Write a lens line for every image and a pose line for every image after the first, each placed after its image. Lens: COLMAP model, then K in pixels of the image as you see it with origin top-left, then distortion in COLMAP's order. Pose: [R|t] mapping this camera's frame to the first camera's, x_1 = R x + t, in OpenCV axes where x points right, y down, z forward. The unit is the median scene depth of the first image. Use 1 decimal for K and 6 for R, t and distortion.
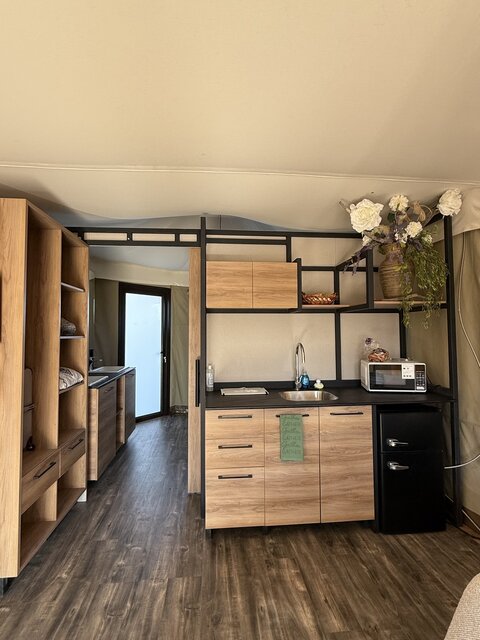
lens RADIAL K [[324.3, 0, 238.2], [0, 324.3, 320.3], [0, 0, 1]] dist [-0.002904, 0.002740]
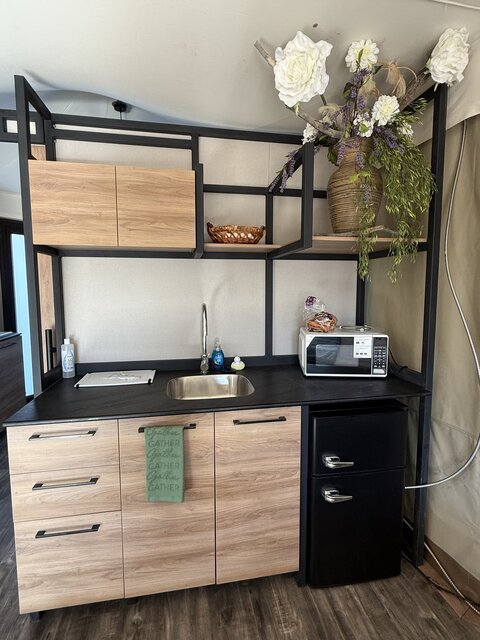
lens RADIAL K [[324.3, 0, 238.6], [0, 324.3, 318.2], [0, 0, 1]] dist [-0.002904, 0.002740]
pose [[0.996427, -0.003413, 0.084384, 0.232394], [-0.007722, 0.991317, 0.131270, 0.014564], [-0.084099, -0.131453, 0.987749, 0.403229]]
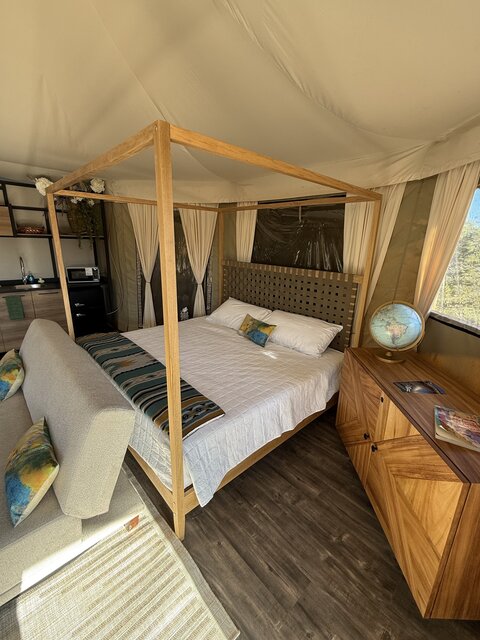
lens RADIAL K [[275.7, 0, 235.8], [0, 275.7, 325.4], [0, 0, 1]] dist [-0.001290, 0.000128]
pose [[0.801361, -0.138357, 0.581961, 0.232125], [-0.062402, 0.948239, 0.311365, -0.124851], [-0.594918, -0.285831, 0.751248, -0.994742]]
